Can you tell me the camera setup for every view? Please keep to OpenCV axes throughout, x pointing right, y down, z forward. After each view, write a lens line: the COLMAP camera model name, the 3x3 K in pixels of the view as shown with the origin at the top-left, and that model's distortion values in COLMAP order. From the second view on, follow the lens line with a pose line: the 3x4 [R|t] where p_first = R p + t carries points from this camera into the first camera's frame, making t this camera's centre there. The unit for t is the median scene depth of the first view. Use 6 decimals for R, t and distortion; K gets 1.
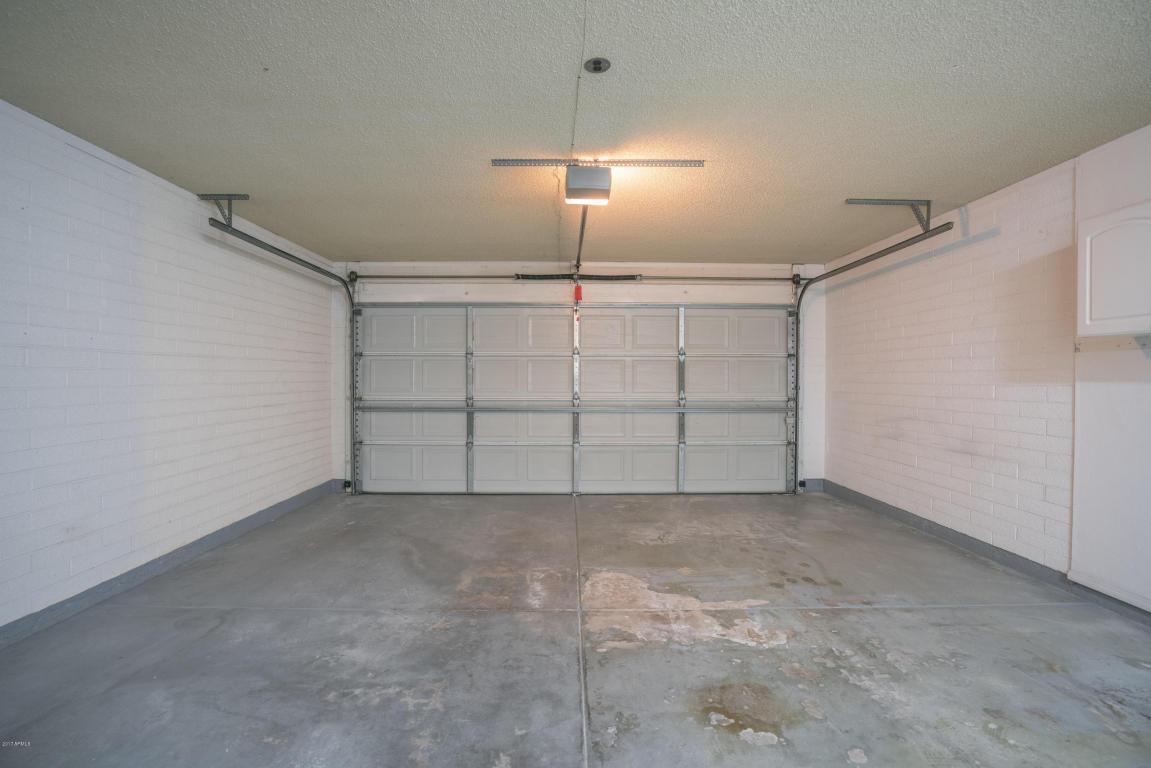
lens RADIAL K [[541.2, 0, 575.6], [0, 541.2, 382.5], [0, 0, 1]] dist [-0.018891, 0.000221]
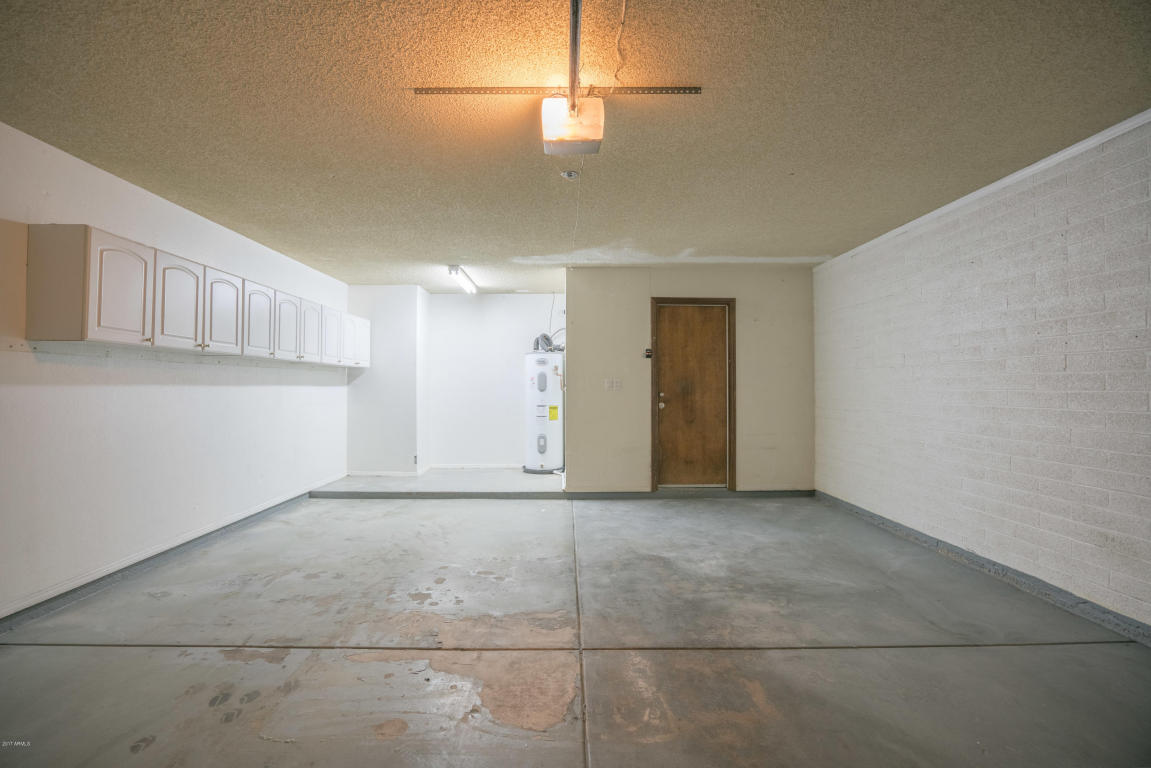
lens RADIAL K [[541.2, 0, 574.1], [0, 541.2, 380.2], [0, 0, 1]] dist [-0.018891, 0.000221]
pose [[-0.999999, -0.001449, 0.000045, 0.021244], [-0.001449, 0.999994, -0.003200, -0.006835], [-0.000040, -0.003200, -0.999995, 1.962857]]
